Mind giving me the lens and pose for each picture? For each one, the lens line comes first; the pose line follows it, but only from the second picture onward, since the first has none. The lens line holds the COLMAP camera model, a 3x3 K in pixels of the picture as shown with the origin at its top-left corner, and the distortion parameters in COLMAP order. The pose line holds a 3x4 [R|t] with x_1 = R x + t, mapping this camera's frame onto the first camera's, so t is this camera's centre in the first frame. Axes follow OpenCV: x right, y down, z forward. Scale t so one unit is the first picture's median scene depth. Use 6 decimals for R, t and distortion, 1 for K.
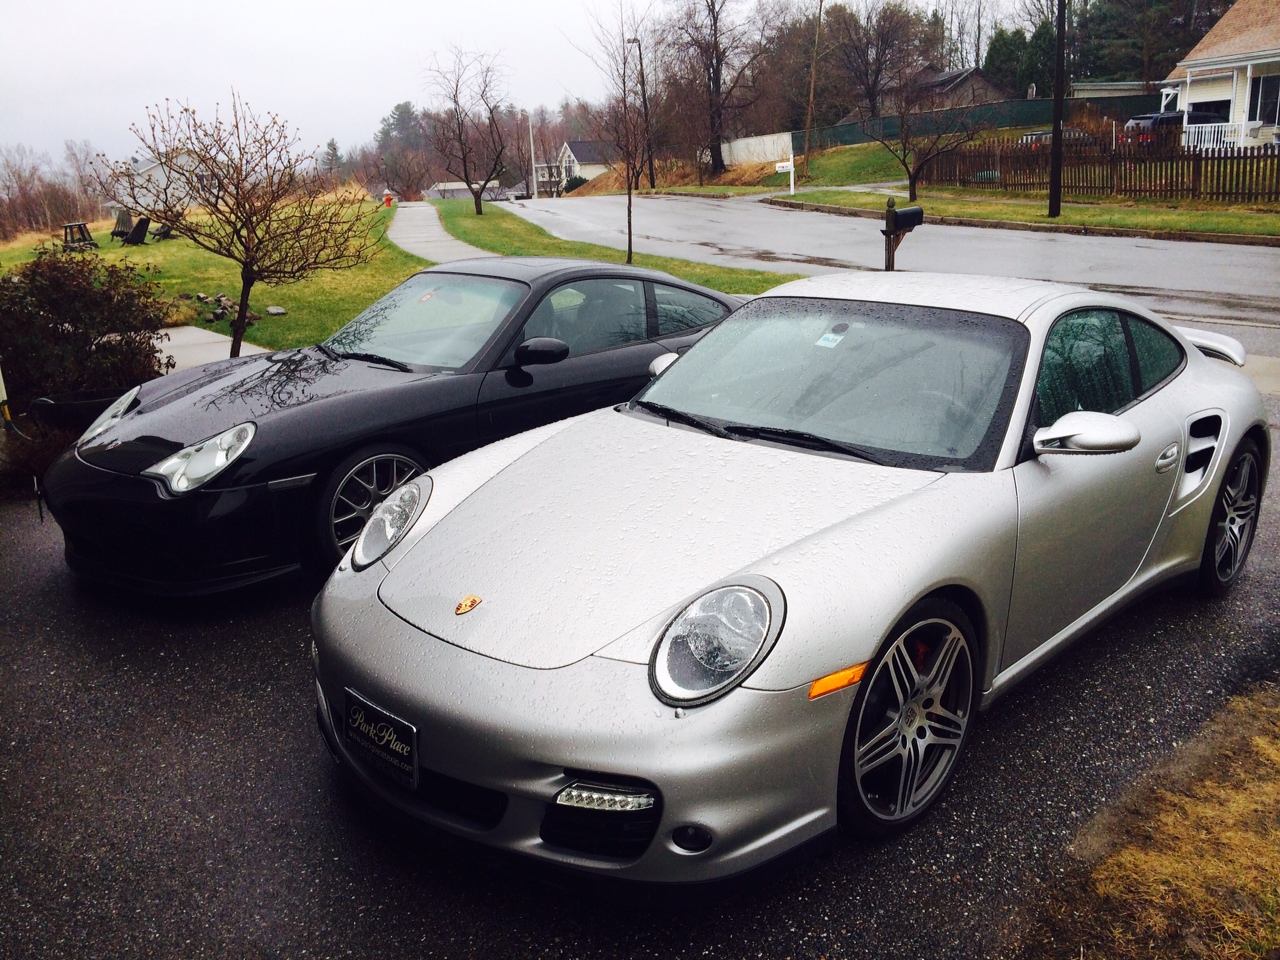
lens RADIAL K [[1073.5, 0, 640.0], [0, 1073.5, 480.0], [0, 0, 1]] dist [0.098053, -0.133947]
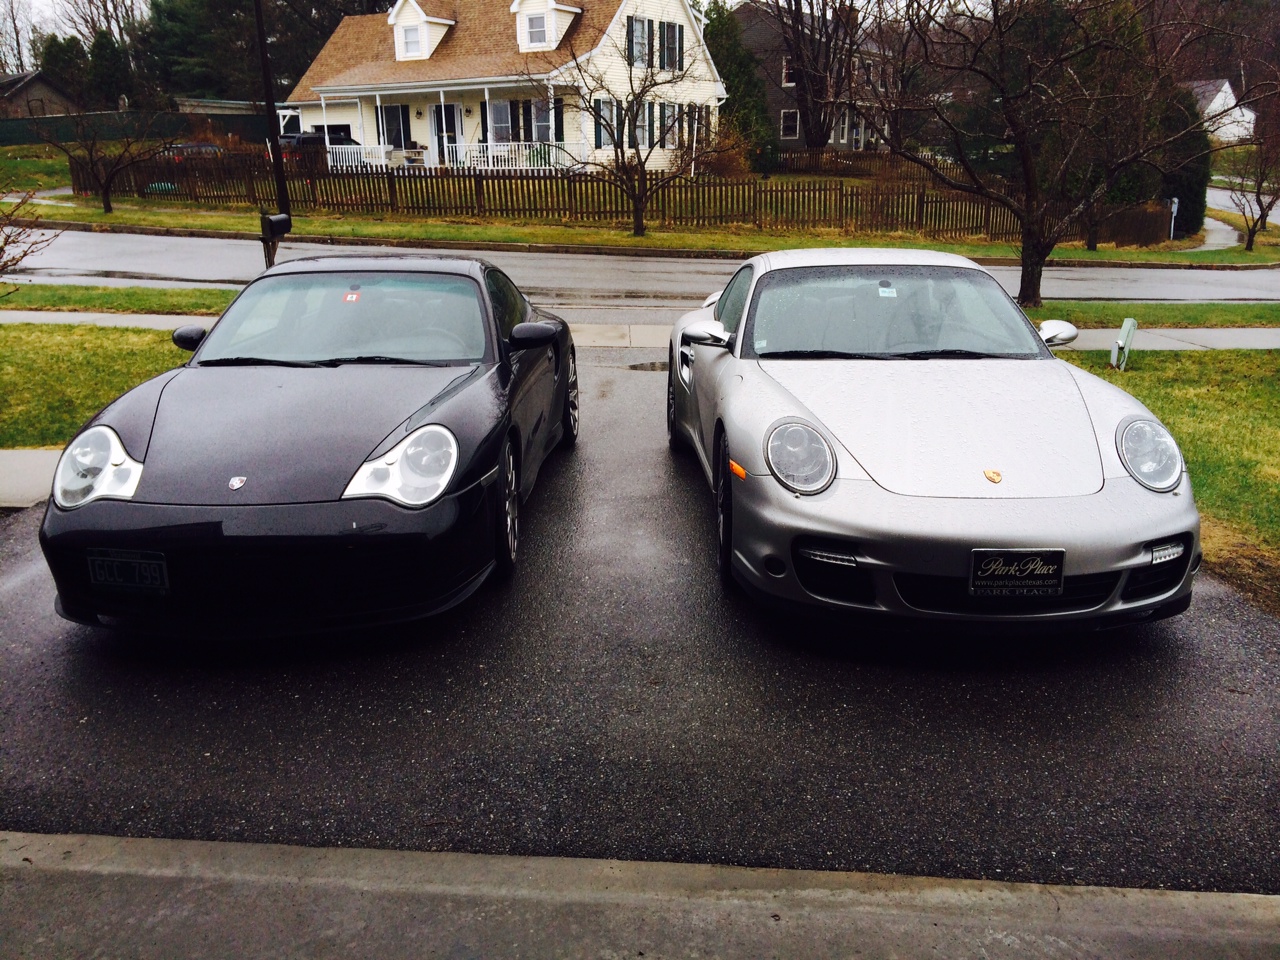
lens RADIAL K [[1073.5, 0, 640.0], [0, 1073.5, 480.0], [0, 0, 1]] dist [0.098053, -0.133947]
pose [[0.699931, -0.174100, 0.692666, -0.104652], [0.183213, 0.981149, 0.061475, -0.003611], [-0.690311, 0.083877, 0.718634, 0.022420]]
